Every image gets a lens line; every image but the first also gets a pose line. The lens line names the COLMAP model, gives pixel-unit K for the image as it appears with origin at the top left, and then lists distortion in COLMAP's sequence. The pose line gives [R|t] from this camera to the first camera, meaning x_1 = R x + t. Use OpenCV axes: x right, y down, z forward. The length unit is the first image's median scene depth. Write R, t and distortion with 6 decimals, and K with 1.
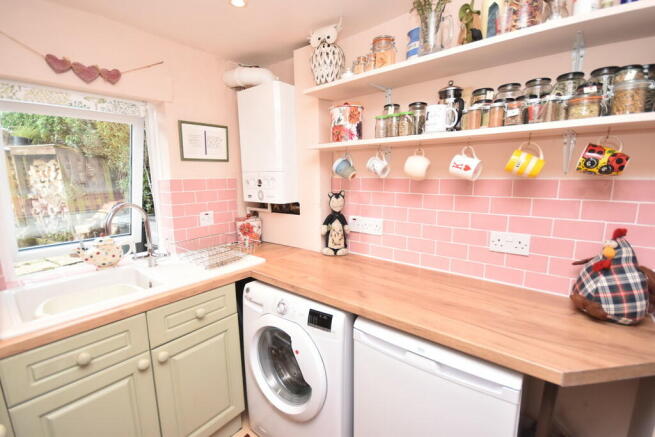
lens RADIAL K [[288.4, 0, 328.9], [0, 288.4, 221.2], [0, 0, 1]] dist [0.014879, -0.013523]
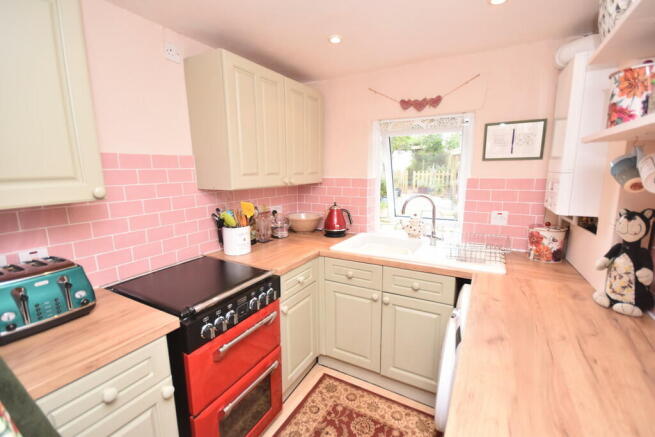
lens RADIAL K [[288.4, 0, 328.9], [0, 288.4, 221.2], [0, 0, 1]] dist [0.014879, -0.013523]
pose [[0.175507, 0.182513, -0.967412, 0.491596], [-0.148722, 0.976303, 0.157209, -0.075458], [0.973180, 0.116284, 0.198492, 0.256506]]
